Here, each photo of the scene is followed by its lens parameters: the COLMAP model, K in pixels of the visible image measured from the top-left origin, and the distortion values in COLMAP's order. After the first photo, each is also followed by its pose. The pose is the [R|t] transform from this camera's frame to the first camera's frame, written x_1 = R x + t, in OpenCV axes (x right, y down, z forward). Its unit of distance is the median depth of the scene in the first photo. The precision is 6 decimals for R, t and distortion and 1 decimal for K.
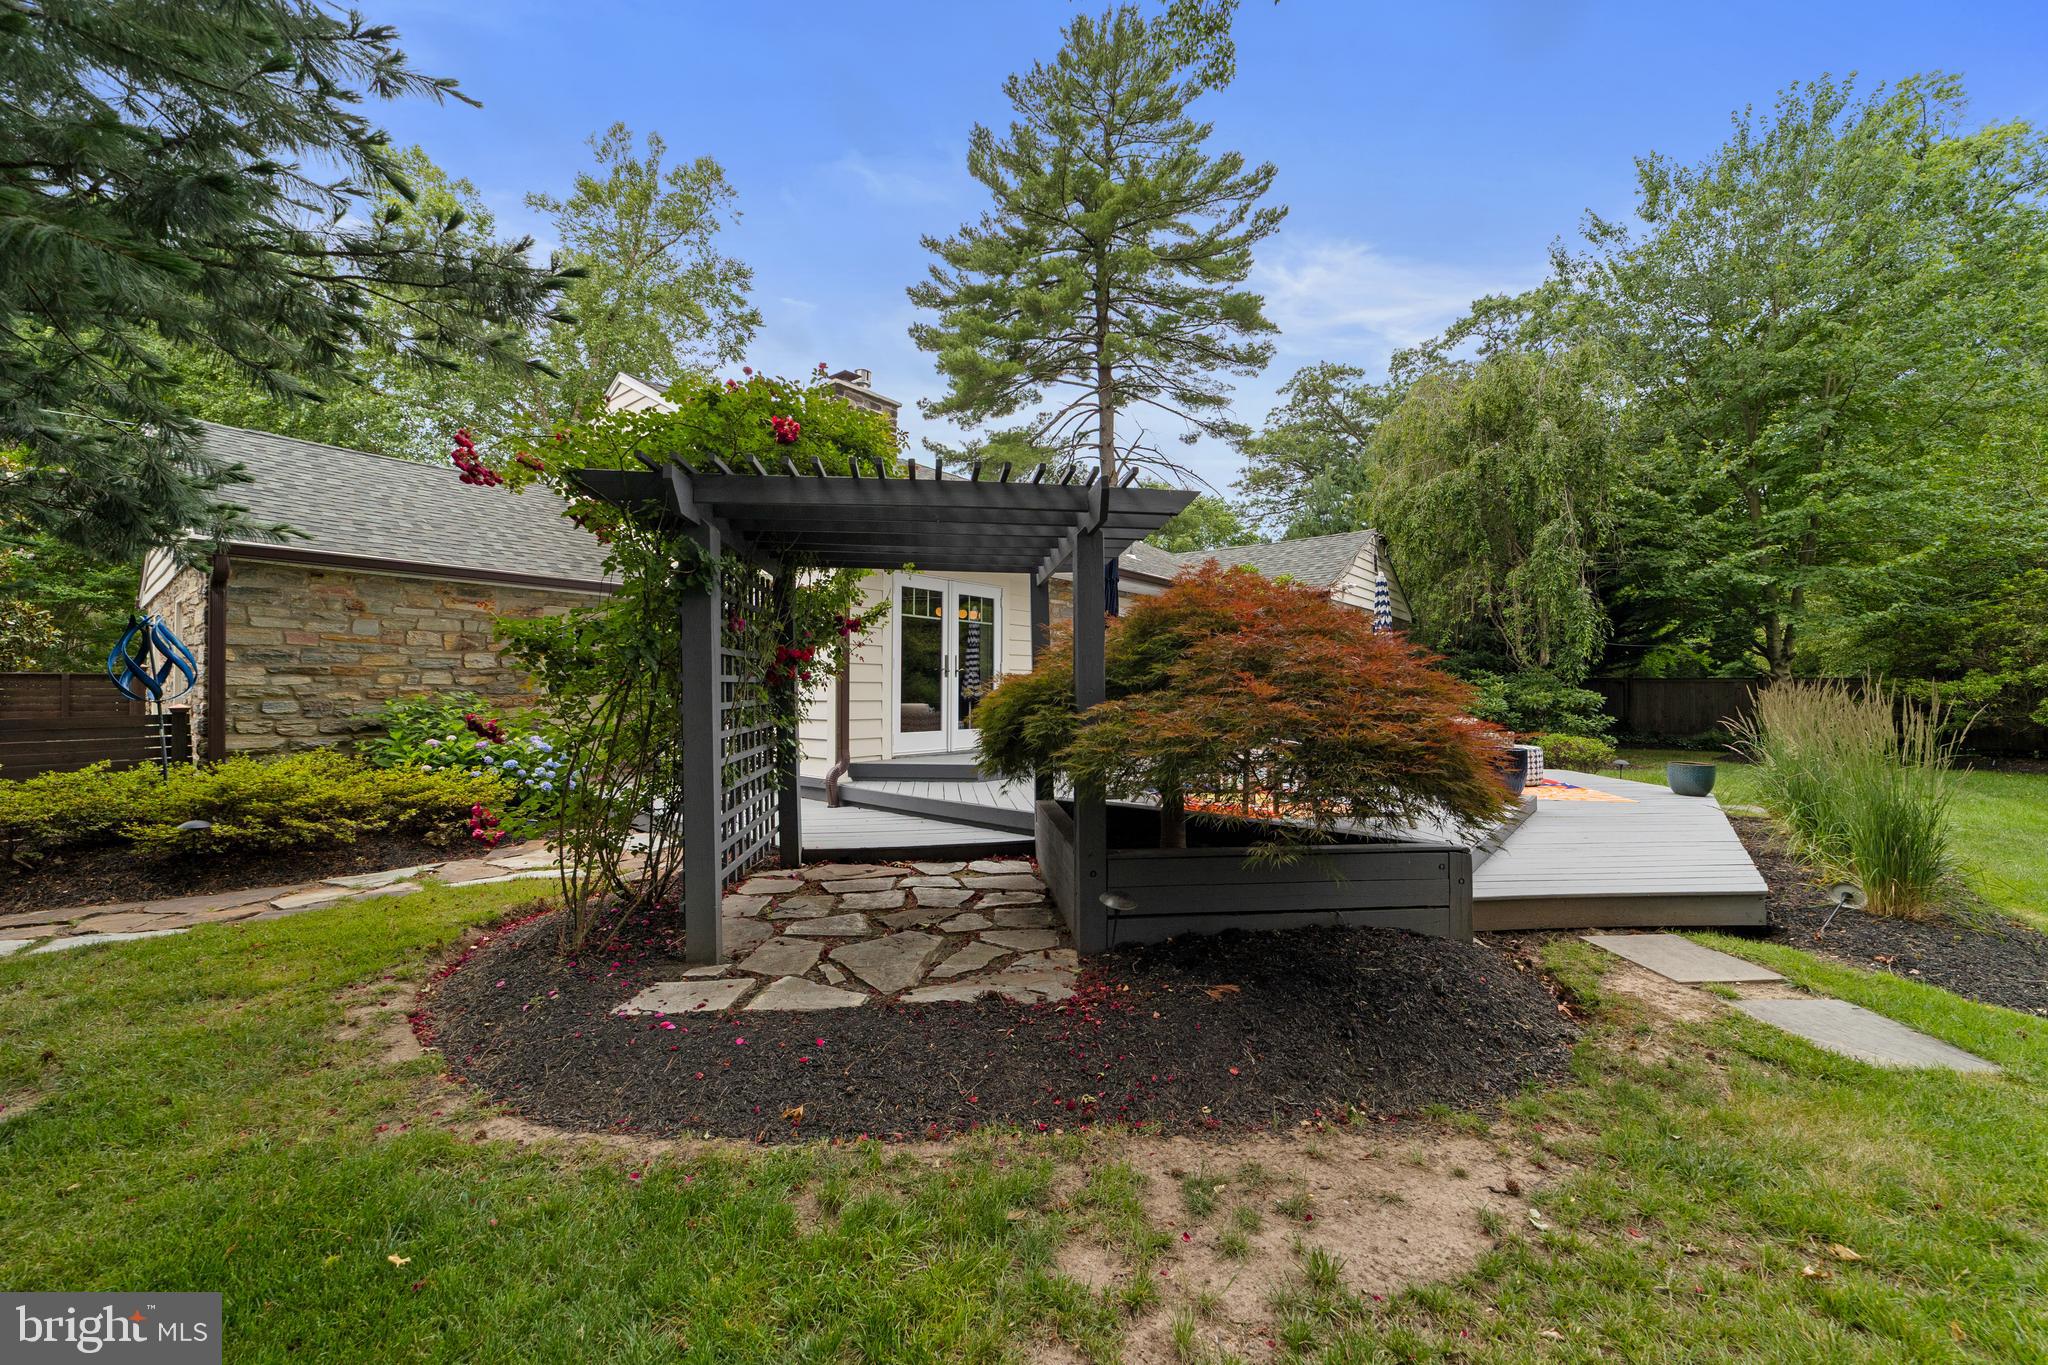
lens RADIAL K [[793.2, 0, 1026.1], [0, 793.2, 678.8], [0, 0, 1]] dist [0.000978, 0.002136]
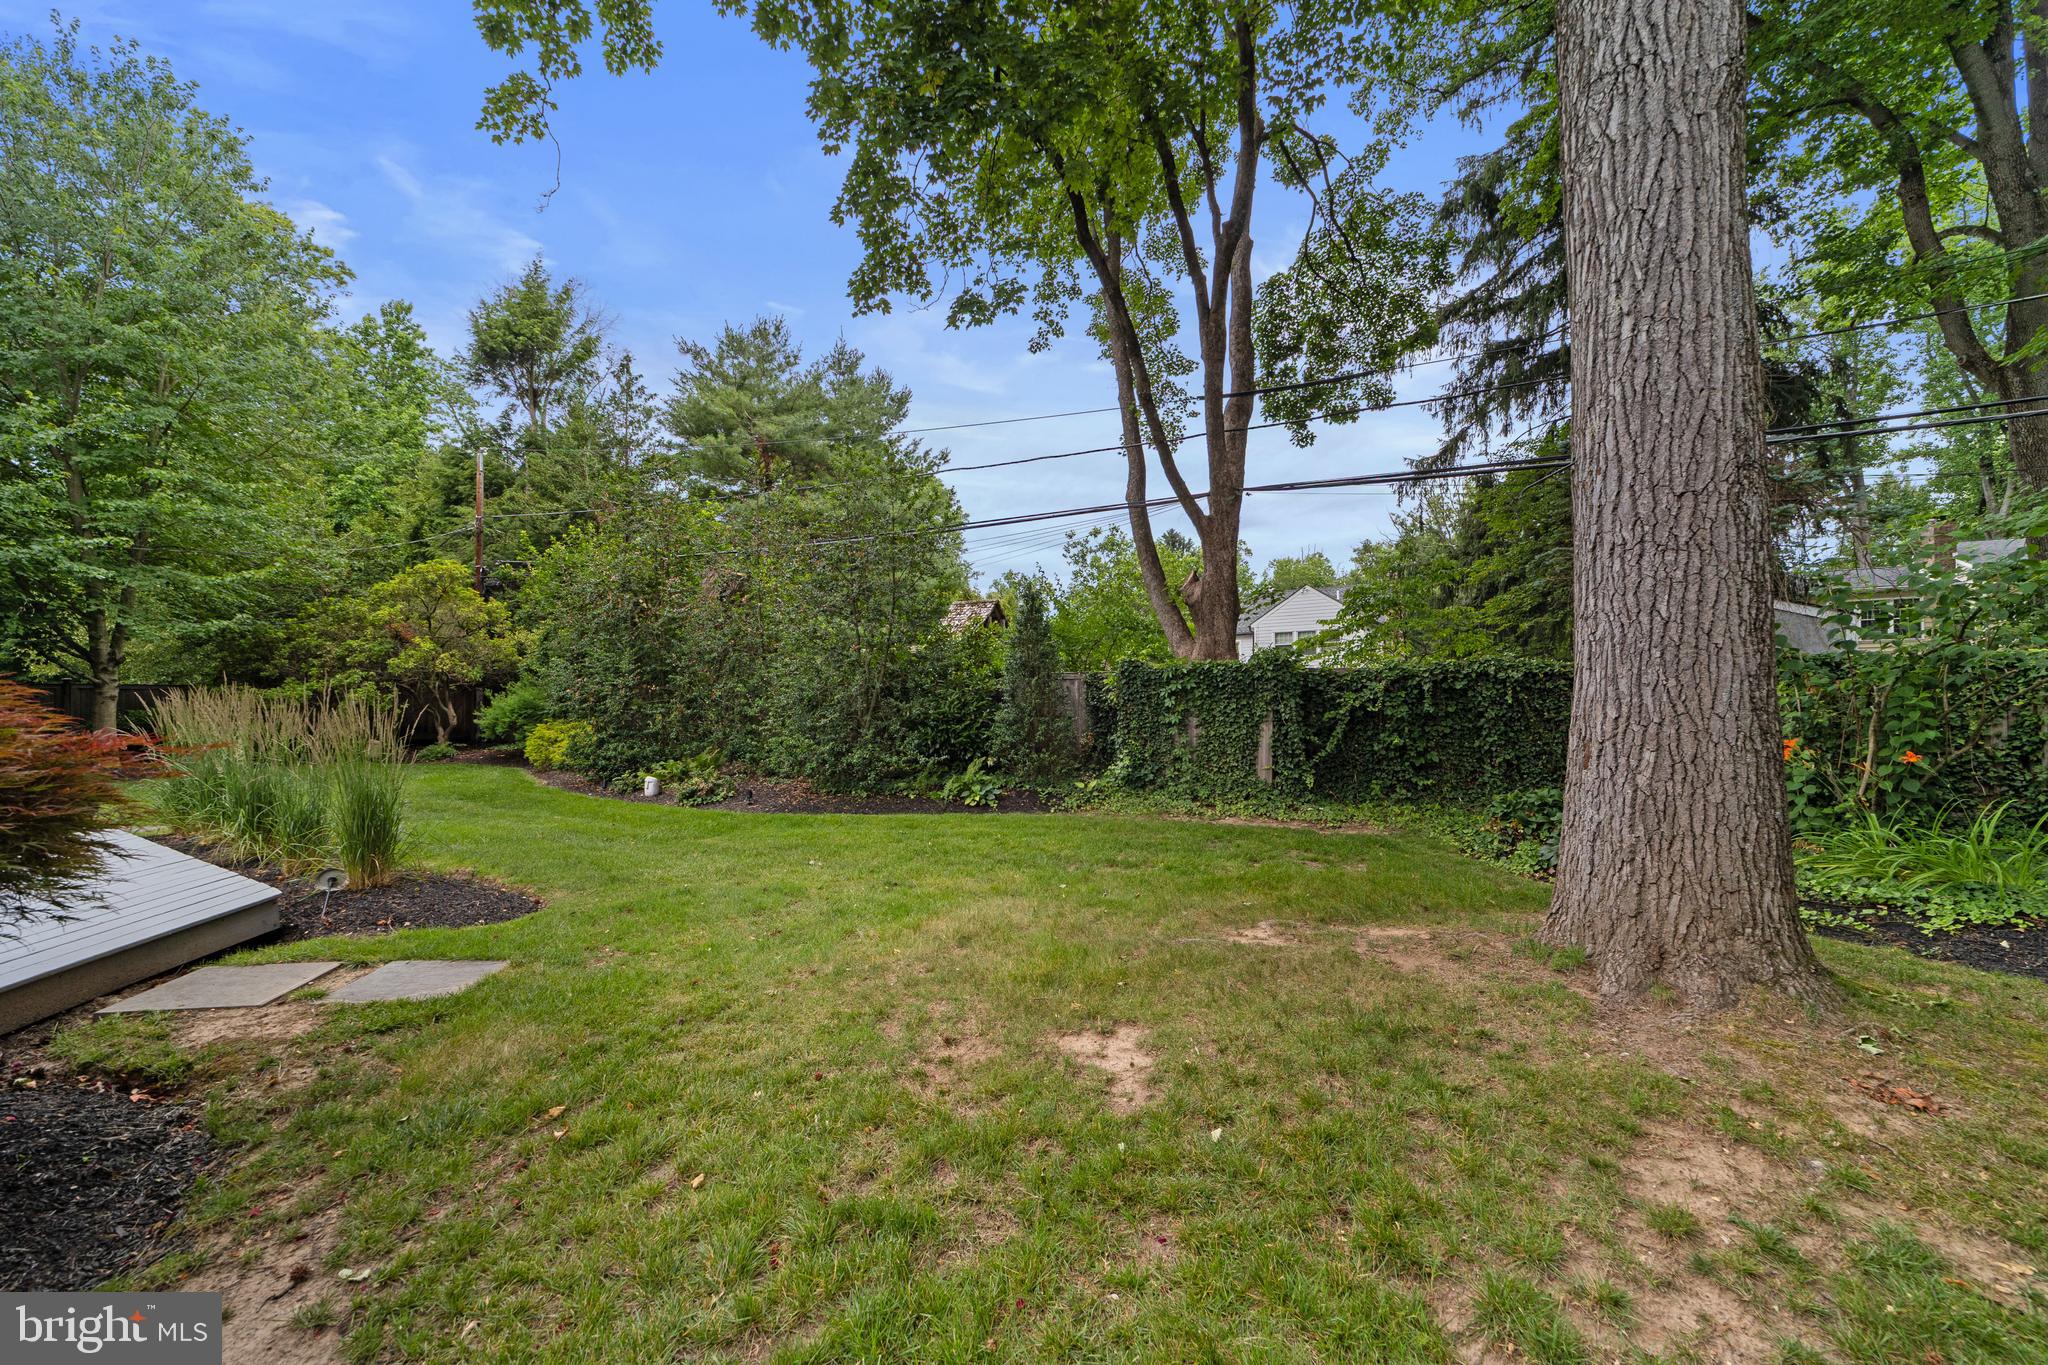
lens RADIAL K [[793.2, 0, 1023.7], [0, 793.2, 689.6], [0, 0, 1]] dist [0.000978, 0.002136]
pose [[-0.133520, 0.001513, 0.991045, -0.226821], [-0.005467, 0.999982, -0.002263, 0.004821], [-0.991031, -0.005720, -0.133509, 0.226980]]
